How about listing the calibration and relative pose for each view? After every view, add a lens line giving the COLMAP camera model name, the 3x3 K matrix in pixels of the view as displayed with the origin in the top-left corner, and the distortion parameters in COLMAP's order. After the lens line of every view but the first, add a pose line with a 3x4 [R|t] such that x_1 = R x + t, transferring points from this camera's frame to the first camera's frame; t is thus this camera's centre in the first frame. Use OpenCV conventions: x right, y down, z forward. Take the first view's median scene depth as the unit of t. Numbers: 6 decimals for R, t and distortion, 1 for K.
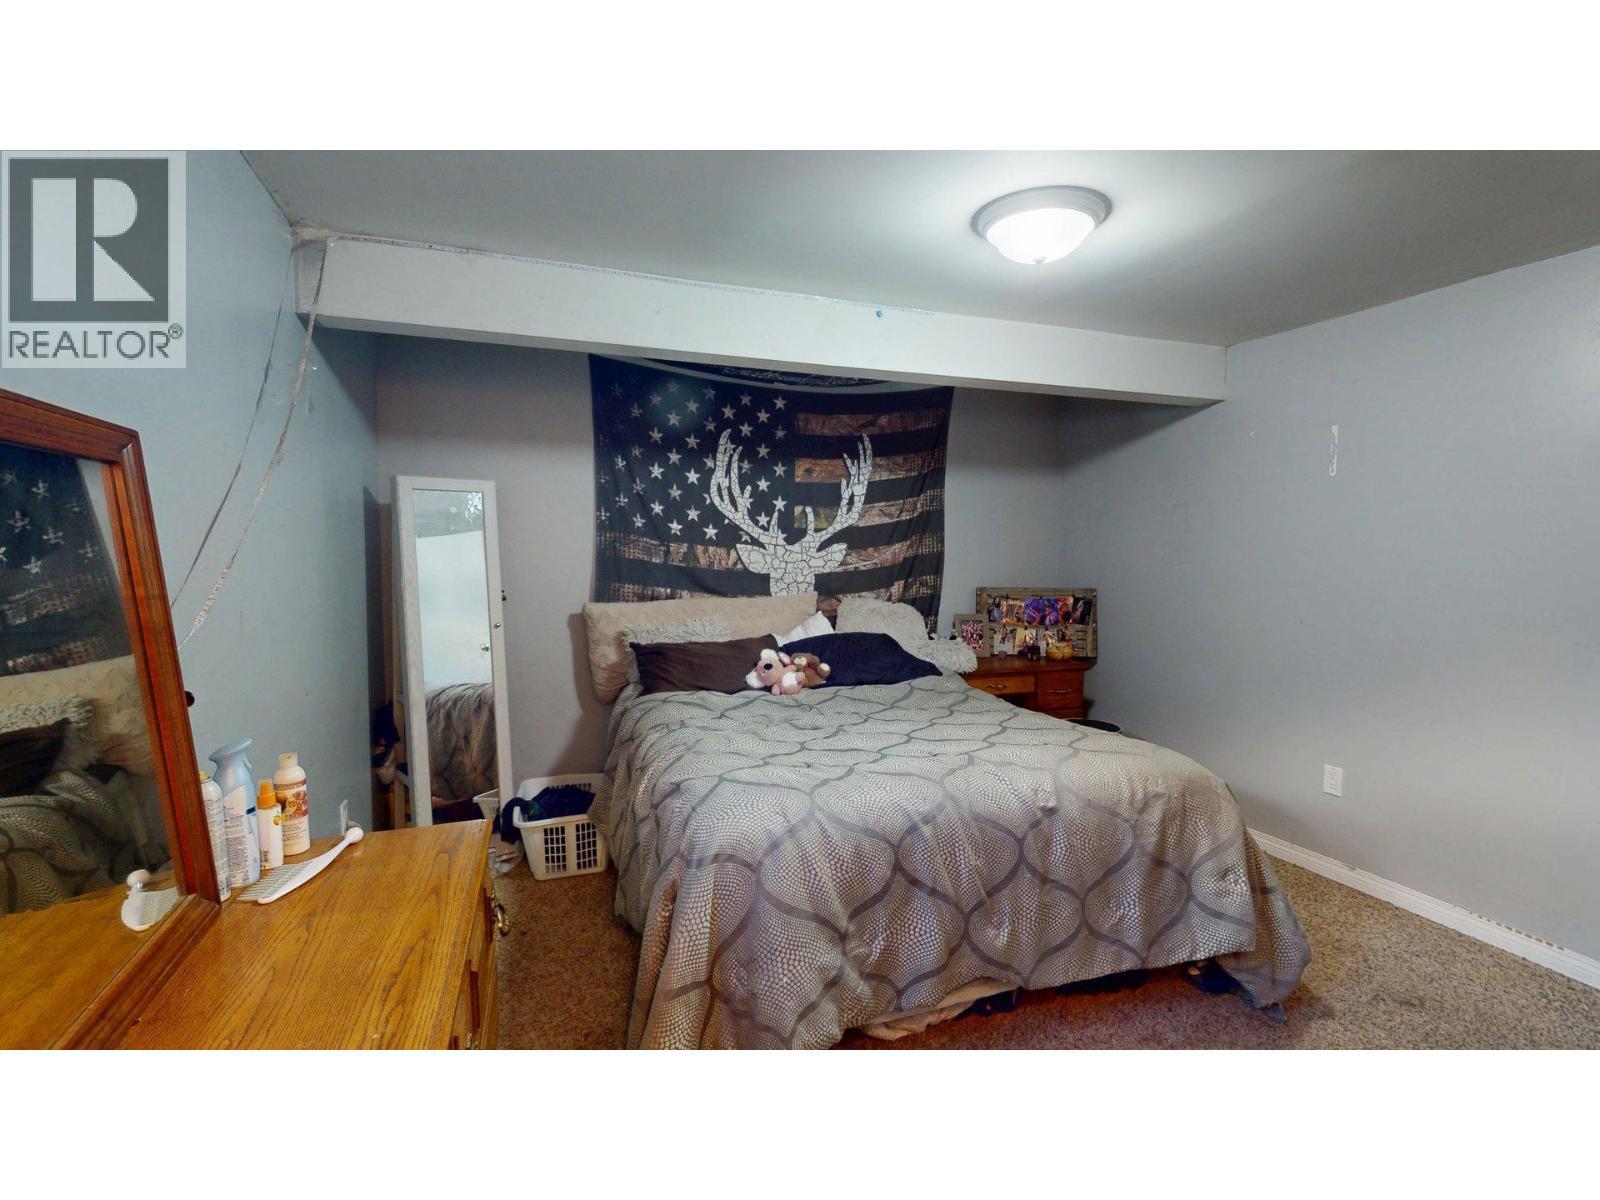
lens RADIAL K [[663.3, 0, 772.0], [0, 663.3, 587.1], [0, 0, 1]] dist [0.000534, -0.001282]
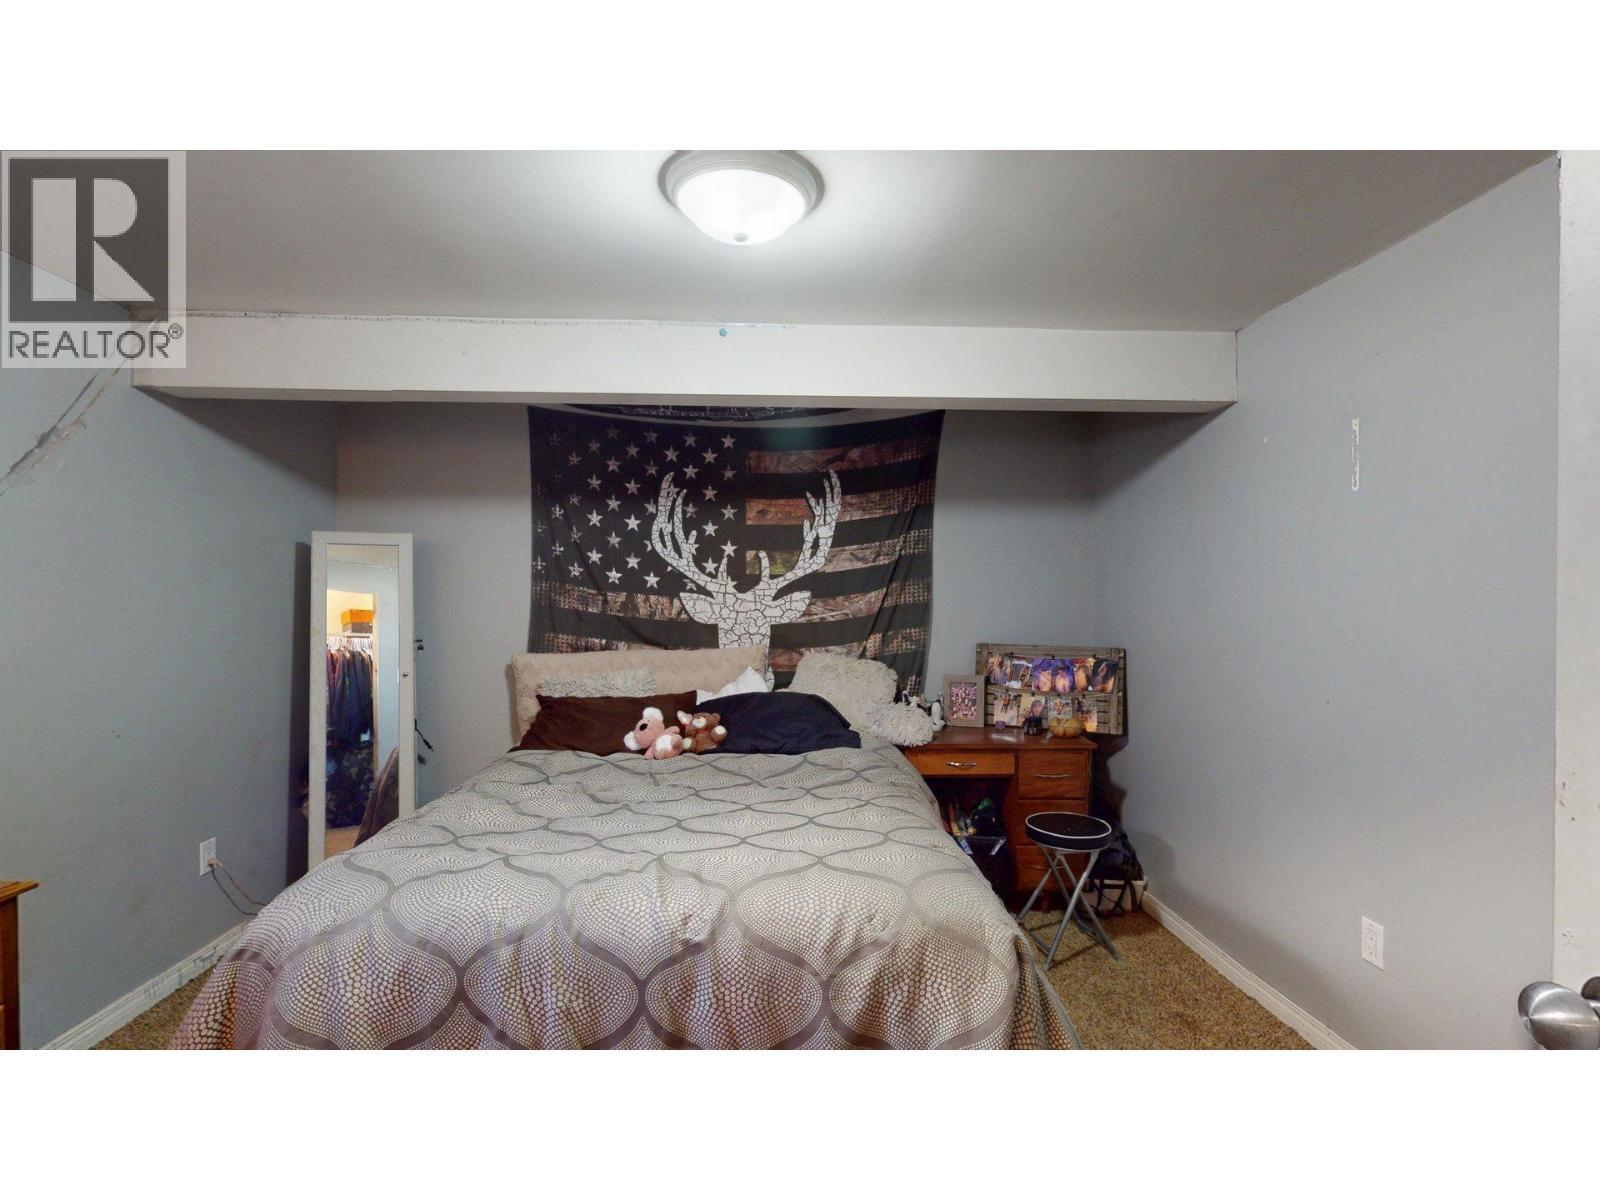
lens RADIAL K [[663.3, 0, 798.9], [0, 663.3, 600.4], [0, 0, 1]] dist [0.000534, -0.001282]
pose [[0.962869, -0.000928, -0.269967, 0.370087], [-0.013126, 0.998650, -0.050249, -0.009335], [0.269650, 0.051926, 0.961557, 0.145162]]
